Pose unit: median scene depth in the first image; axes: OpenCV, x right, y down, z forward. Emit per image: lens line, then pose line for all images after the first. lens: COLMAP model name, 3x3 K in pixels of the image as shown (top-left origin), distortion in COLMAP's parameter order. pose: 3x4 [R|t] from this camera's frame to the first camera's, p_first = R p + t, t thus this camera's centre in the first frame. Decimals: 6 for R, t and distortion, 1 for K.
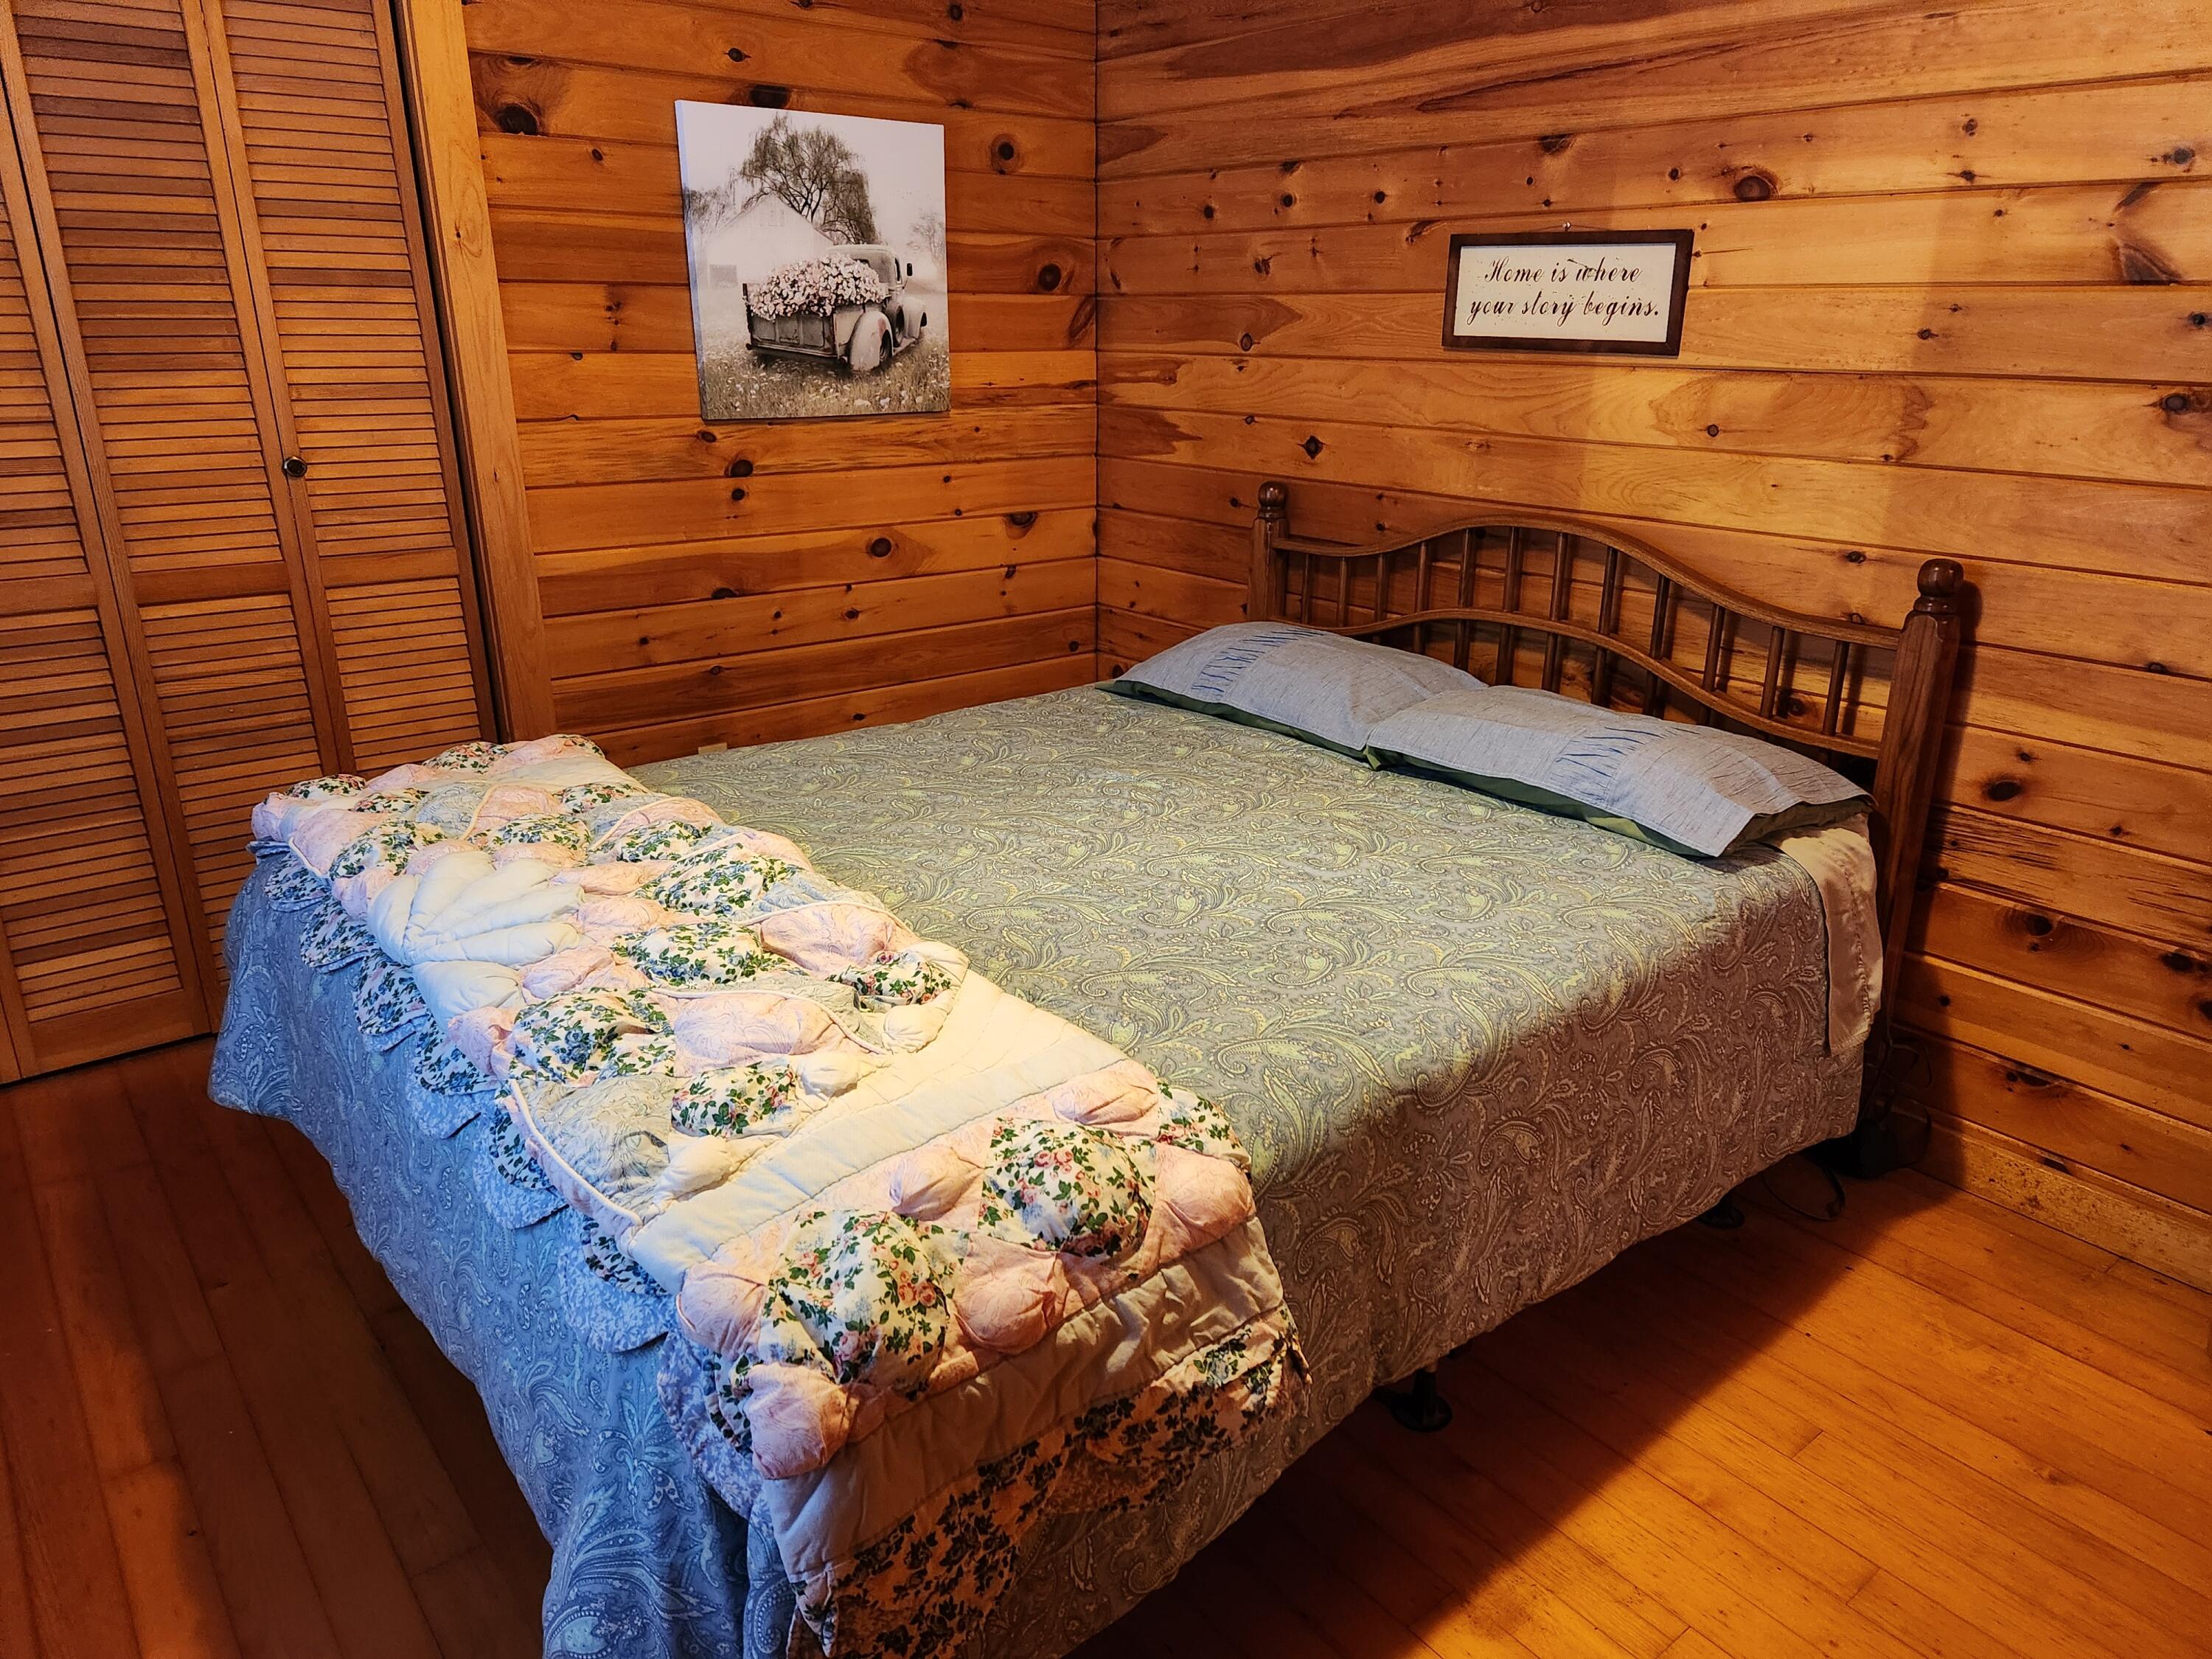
lens RADIAL K [[1480.6, 0, 1106.0], [0, 1480.6, 829.5], [0, 0, 1]] dist [0.119449, -0.093771]
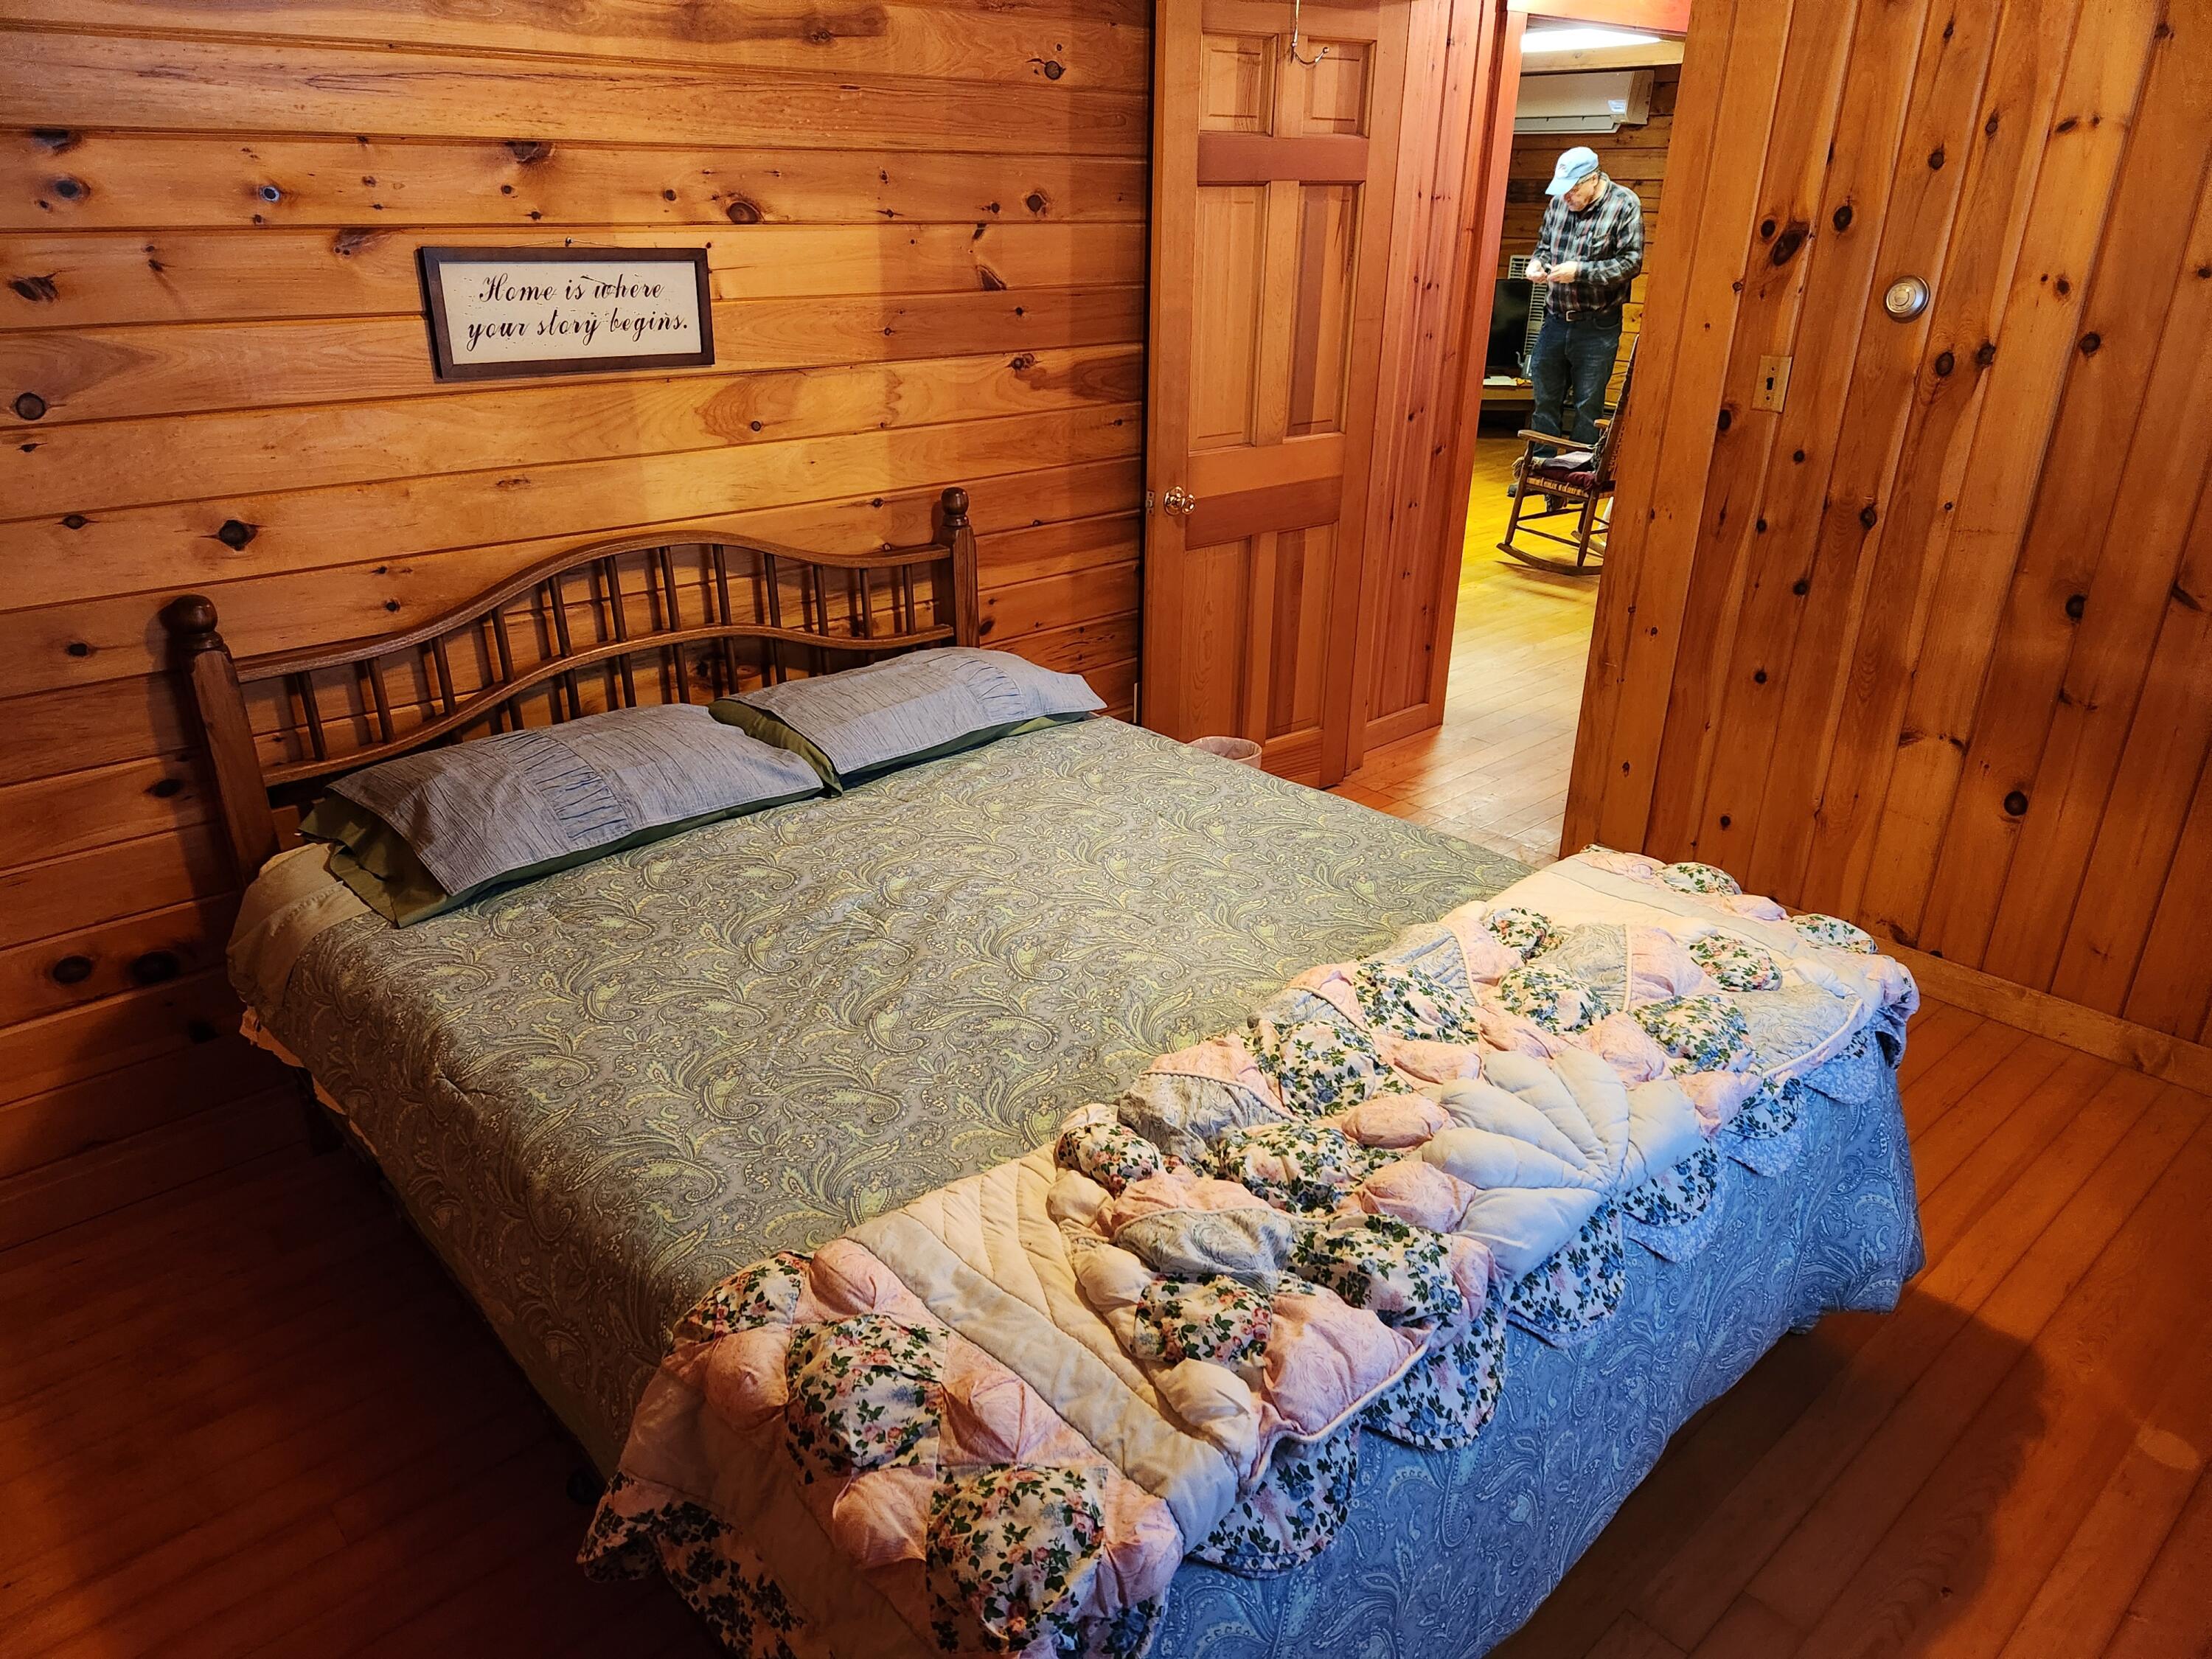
lens RADIAL K [[1459.8, 0, 1102.6], [0, 1459.8, 942.9], [0, 0, 1]] dist [0.004961, 0.001569]
pose [[-0.068240, -0.477089, 0.876202, -0.756693], [0.314078, 0.823321, 0.472756, -0.370319], [-0.946942, 0.307456, 0.093660, 0.742805]]
